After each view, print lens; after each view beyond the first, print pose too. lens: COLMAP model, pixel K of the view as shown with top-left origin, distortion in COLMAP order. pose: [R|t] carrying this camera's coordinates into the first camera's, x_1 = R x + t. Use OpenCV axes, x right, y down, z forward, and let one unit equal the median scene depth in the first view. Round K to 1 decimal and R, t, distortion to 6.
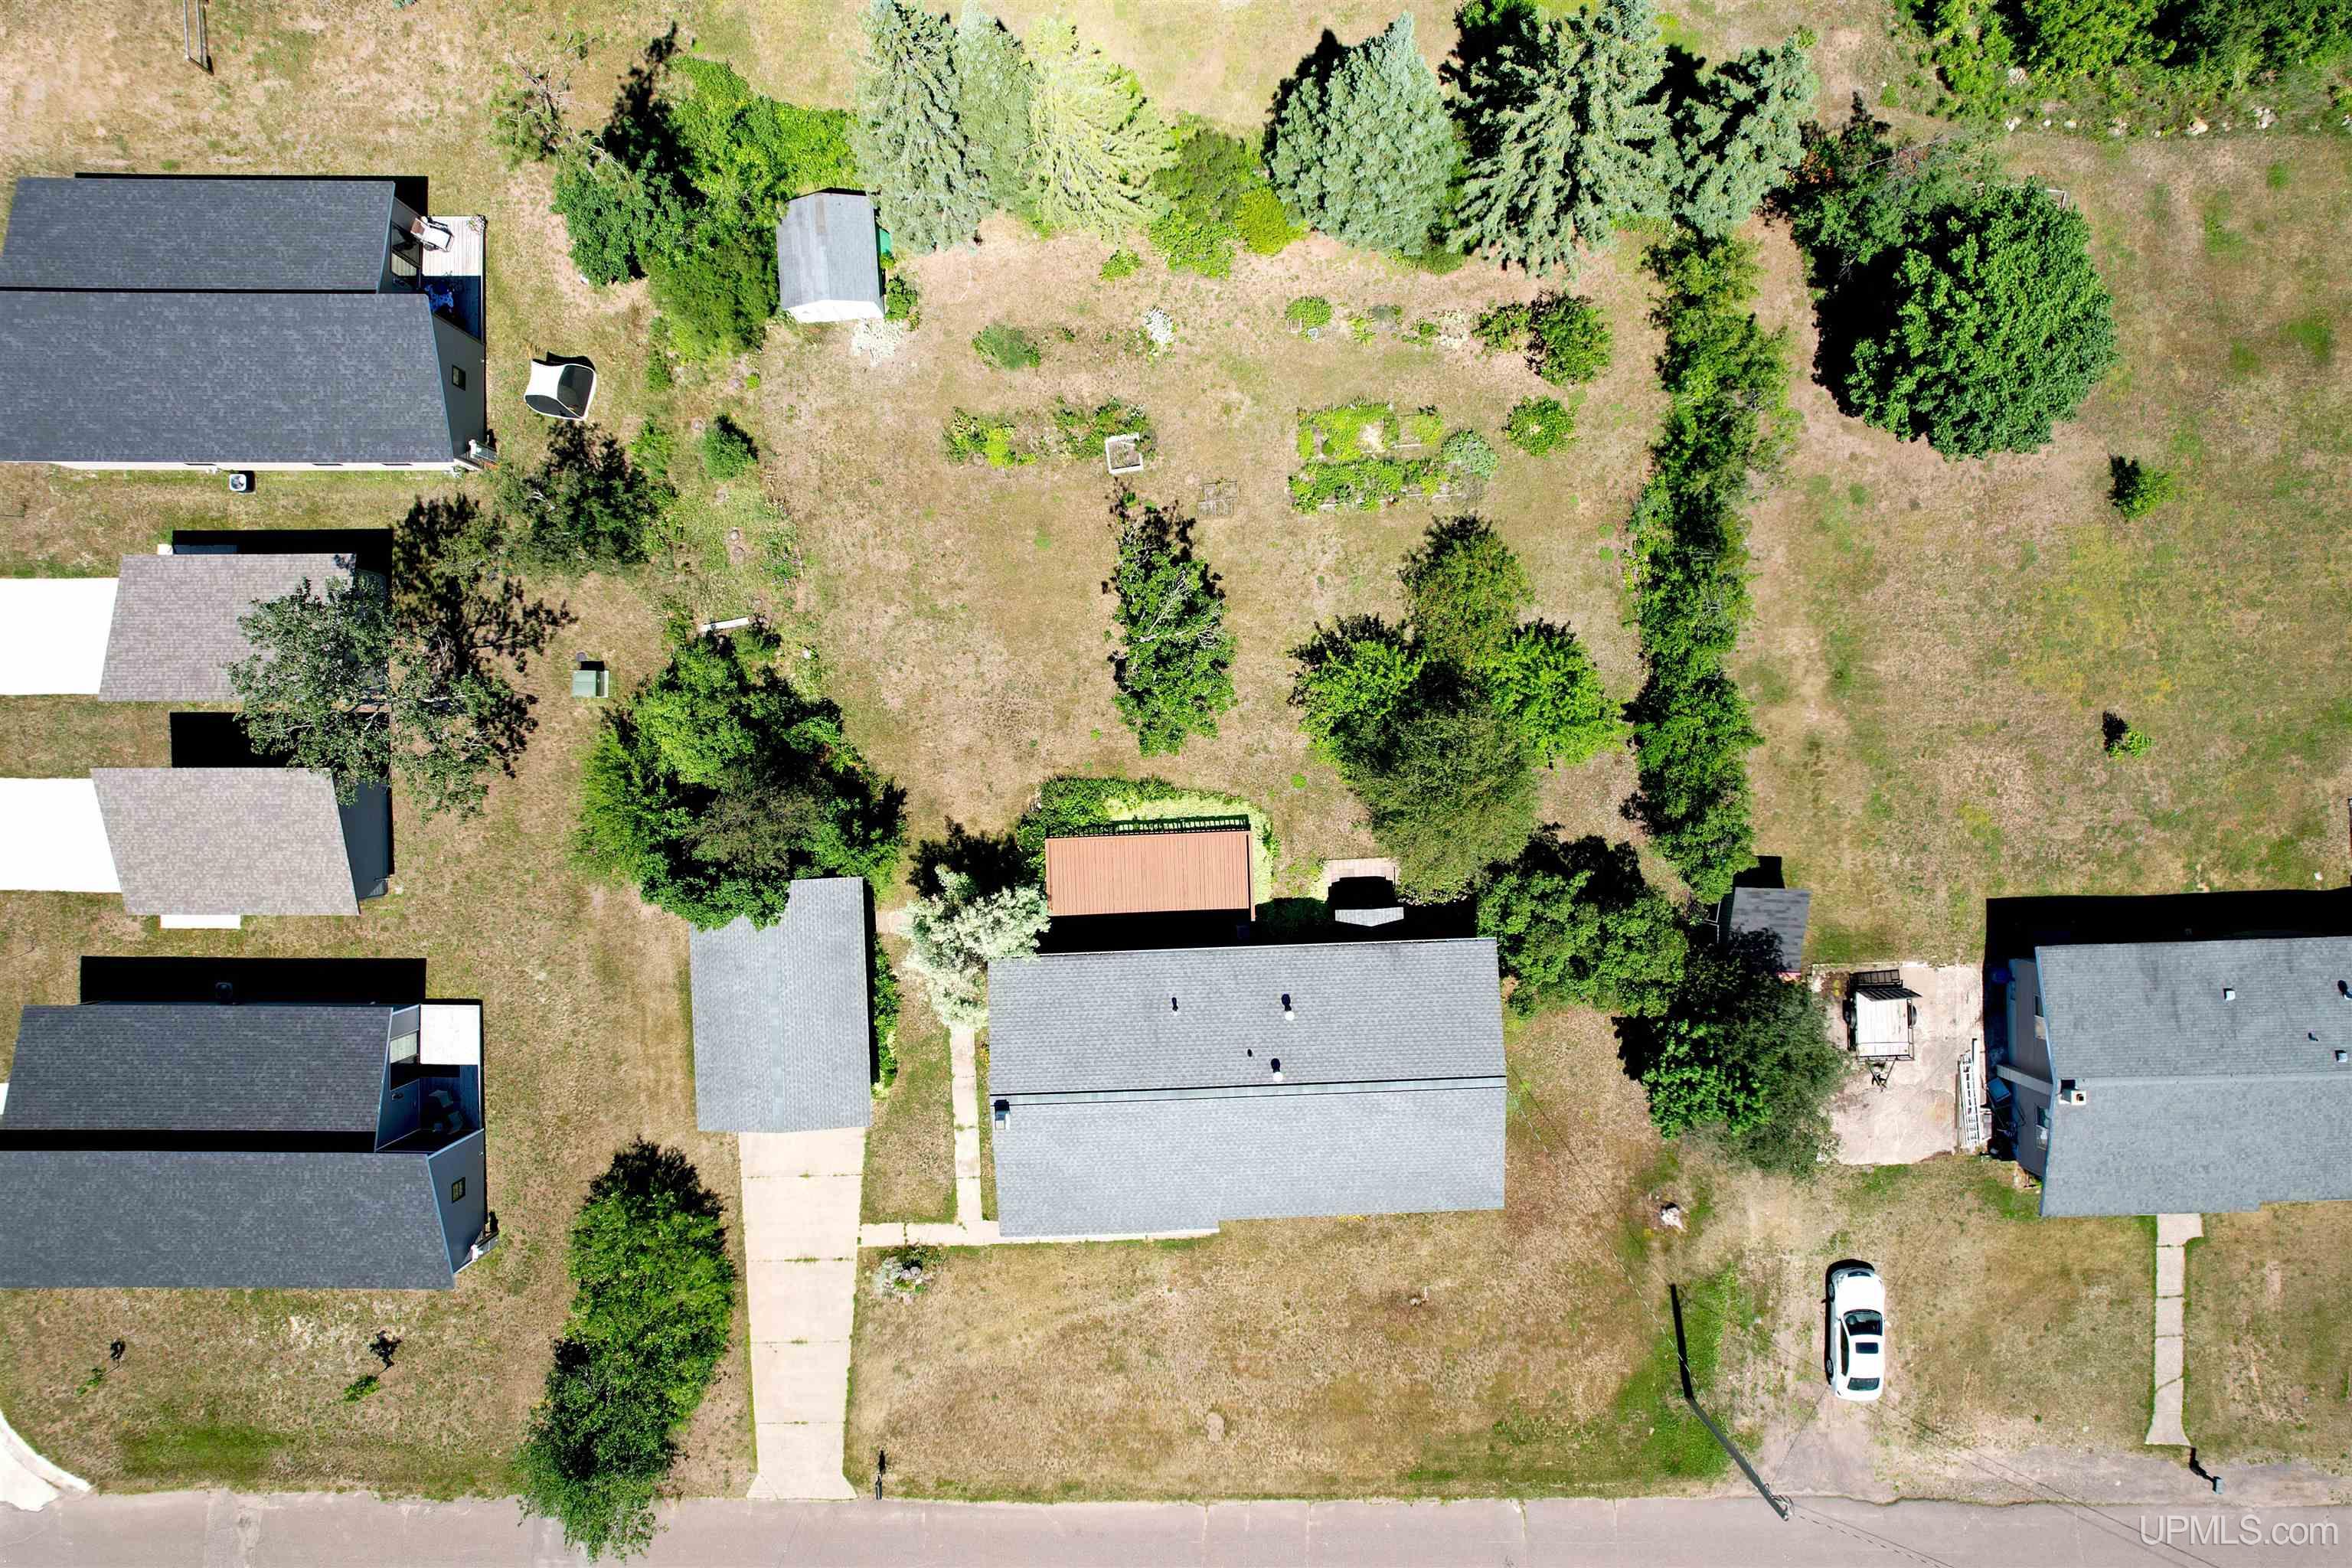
lens RADIAL K [[1499.8, 0, 1180.9], [0, 1499.8, 792.6], [0, 0, 1]] dist [-0.053344, 0.063630]
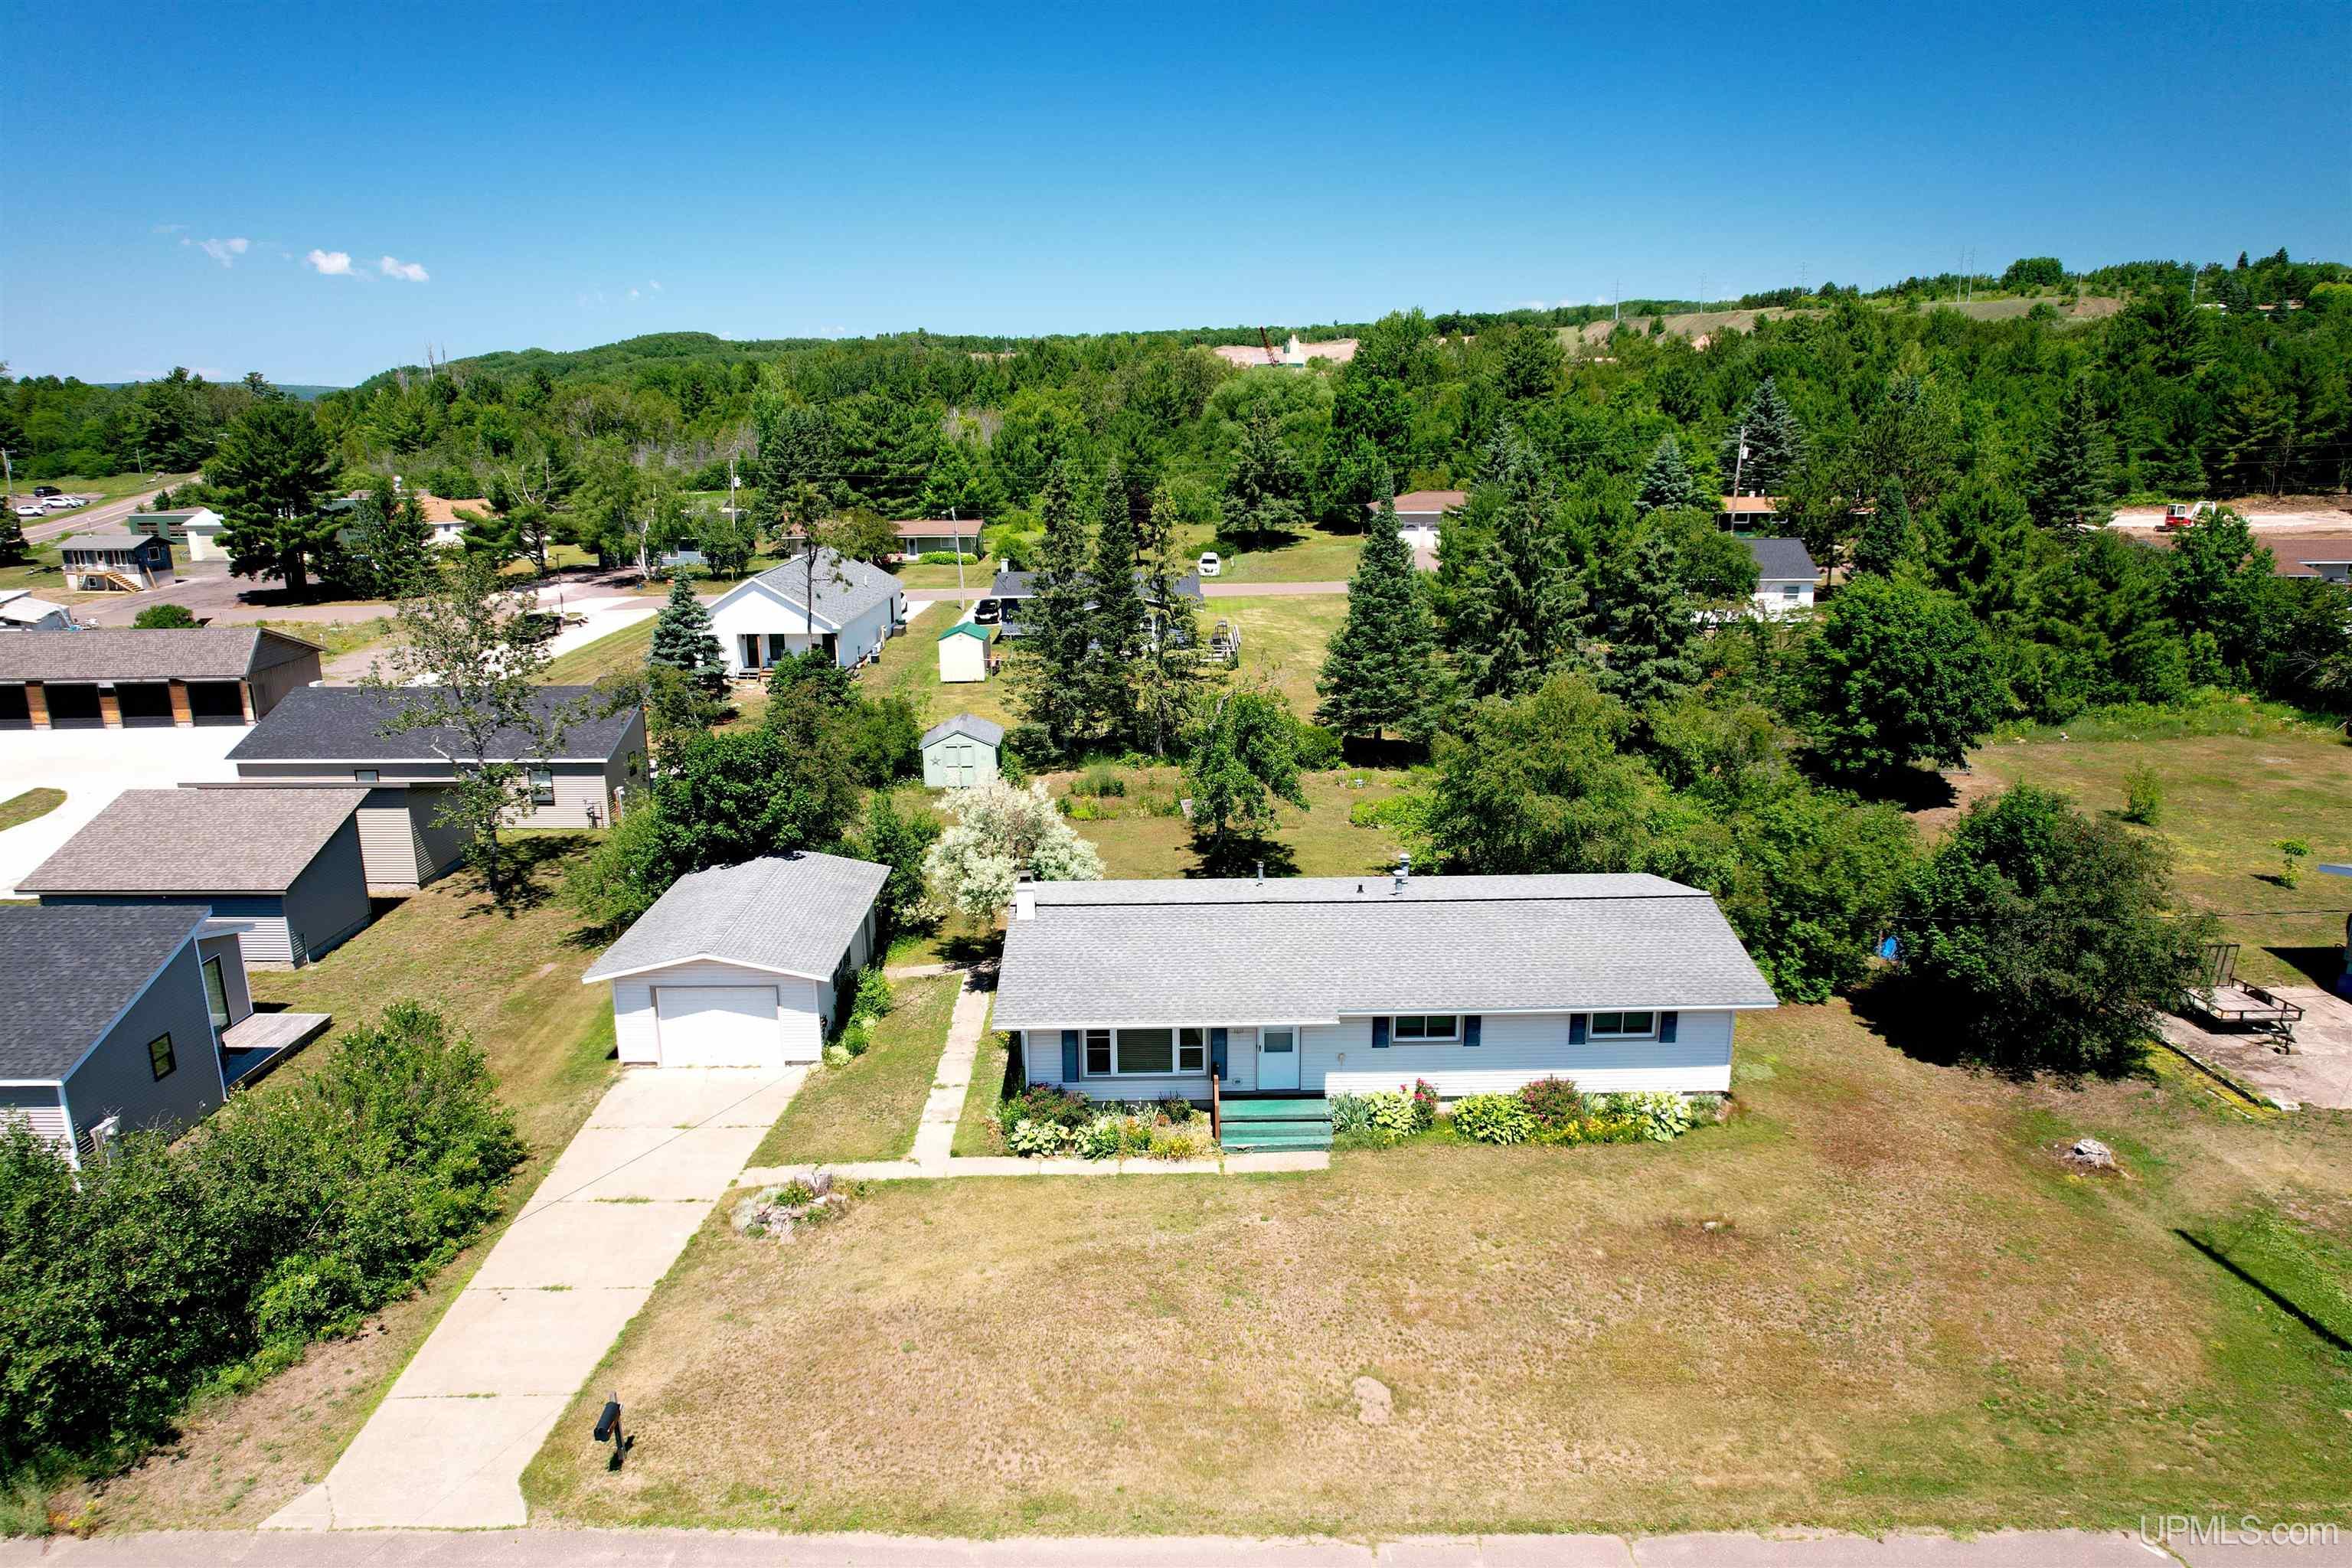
lens RADIAL K [[1499.8, 0, 1180.9], [0, 1499.8, 792.6], [0, 0, 1]] dist [-0.053344, 0.063630]
pose [[0.999787, 0.004181, -0.020230, -0.027770], [-0.020639, 0.243524, -0.969675, 0.826837], [0.000873, 0.969886, 0.243558, 0.704738]]
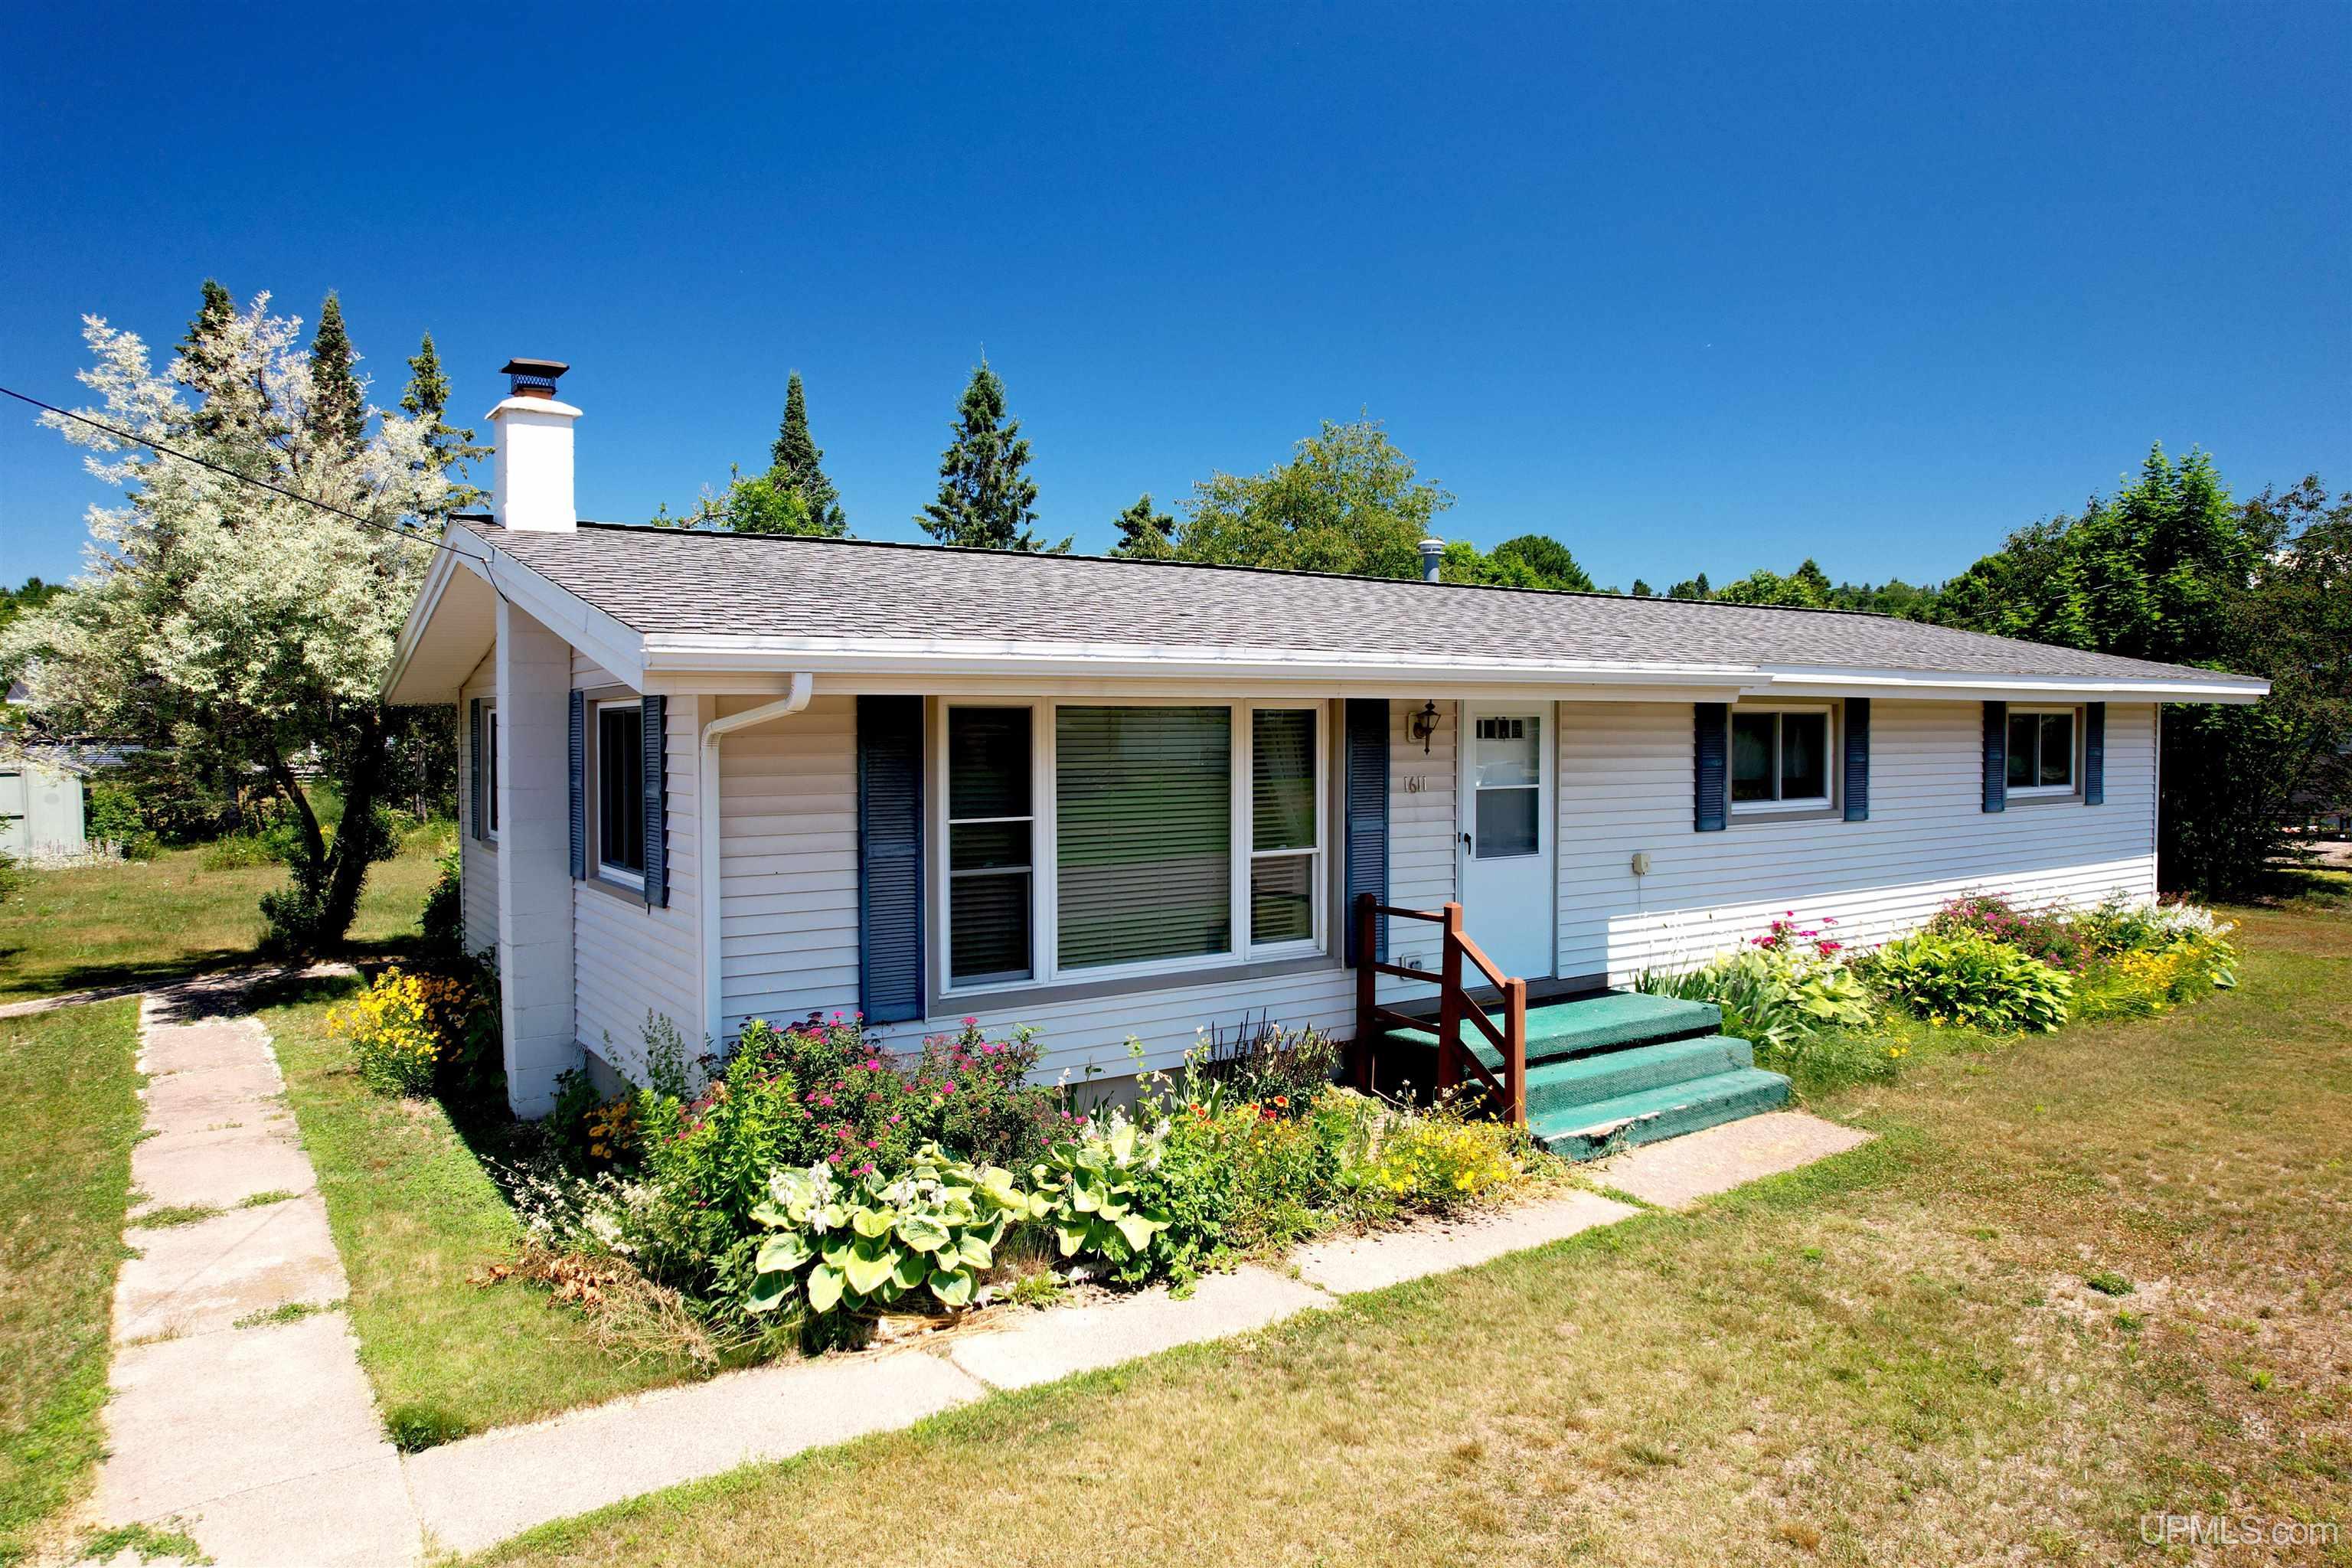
lens RADIAL K [[1499.8, 0, 1180.9], [0, 1499.8, 792.6], [0, 0, 1]] dist [-0.053344, 0.063630]
pose [[0.845721, -0.017176, 0.533348, -0.139956], [0.533623, 0.024433, -0.845370, 0.393506], [0.001489, 0.999554, 0.029829, 0.945637]]
